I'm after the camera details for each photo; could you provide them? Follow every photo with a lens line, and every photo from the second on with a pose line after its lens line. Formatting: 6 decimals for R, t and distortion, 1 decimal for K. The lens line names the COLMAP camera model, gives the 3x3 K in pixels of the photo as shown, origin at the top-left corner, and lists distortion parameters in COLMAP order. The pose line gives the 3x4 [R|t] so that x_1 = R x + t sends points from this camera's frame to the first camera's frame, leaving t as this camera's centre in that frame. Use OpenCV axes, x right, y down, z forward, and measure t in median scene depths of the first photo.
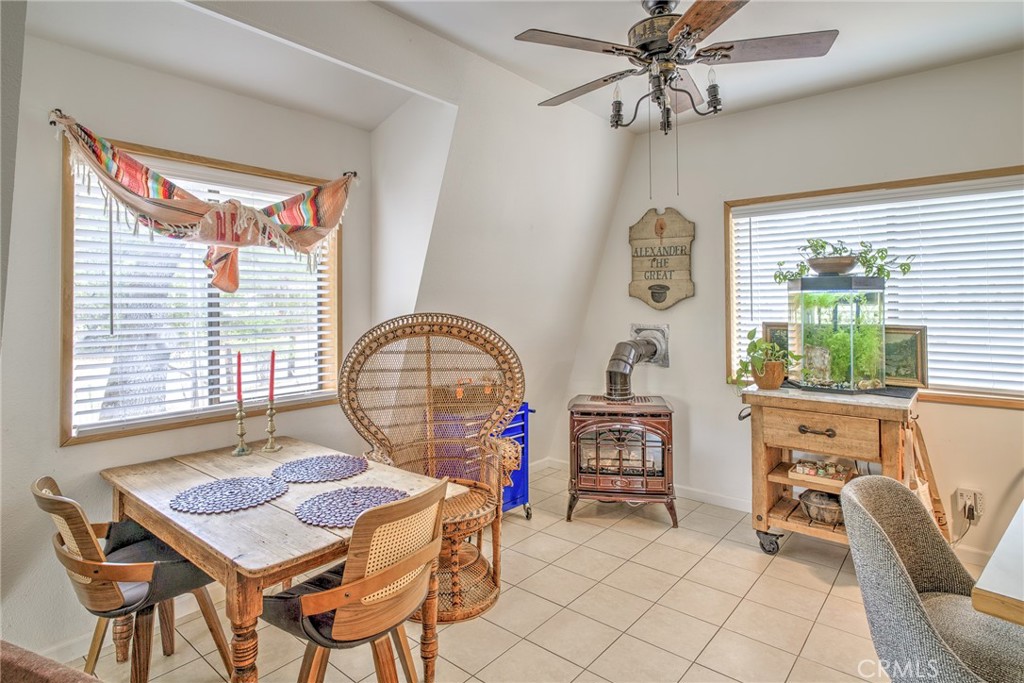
lens RADIAL K [[553.0, 0, 511.5], [0, 553.0, 295.9], [0, 0, 1]] dist [0.000617, 0.000520]
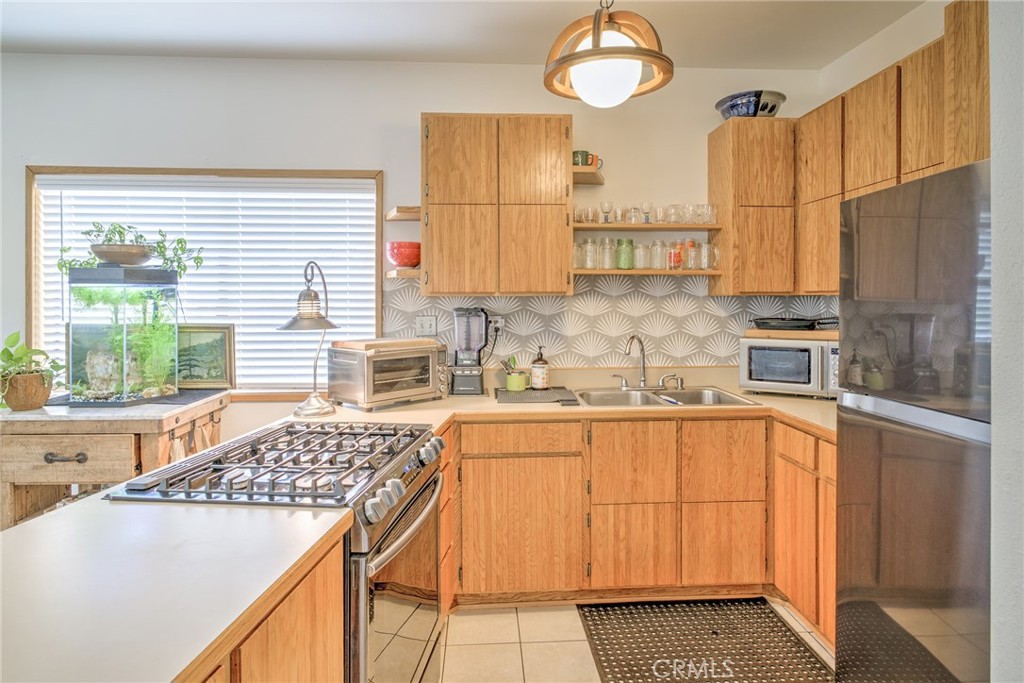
lens RADIAL K [[561.3, 0, 522.4], [0, 561.3, 298.8], [0, 0, 1]] dist [-0.000333, 0.000676]
pose [[0.722373, 0.006464, 0.691474, 0.411230], [-0.015740, 0.999851, 0.007097, -0.003783], [-0.691325, -0.016010, 0.722367, -0.045977]]
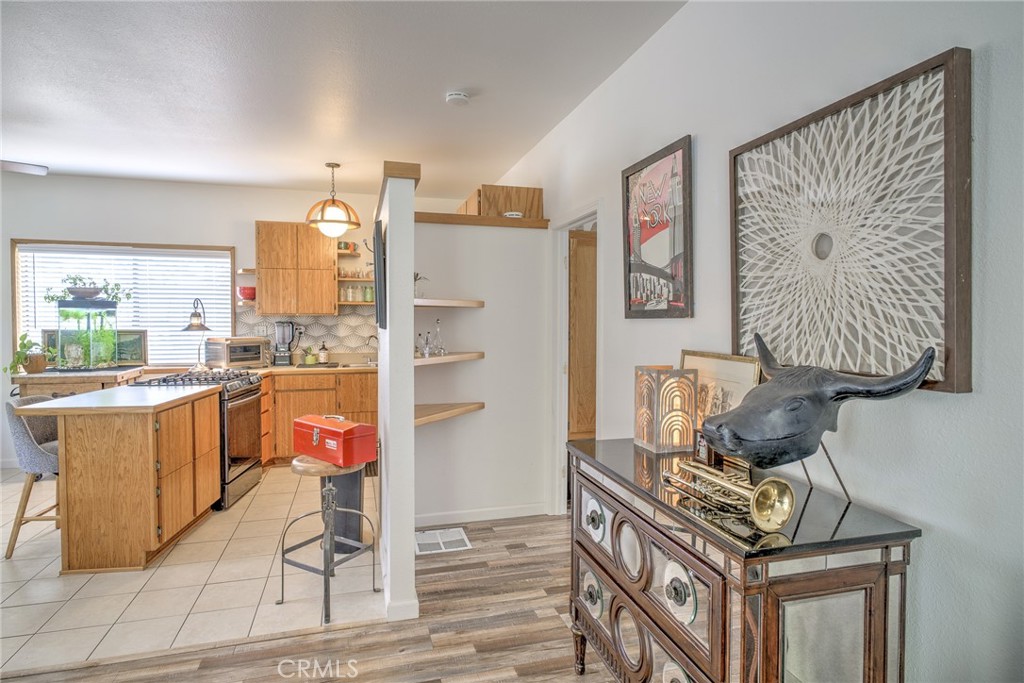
lens RADIAL K [[556.0, 0, 512.3], [0, 556.0, 332.3], [0, 0, 1]] dist [-0.000781, 0.000428]
pose [[0.565123, -0.013265, 0.824900, -0.042383], [-0.020740, 0.999326, 0.030278, -0.014411], [-0.824746, -0.034219, 0.564467, -0.883680]]
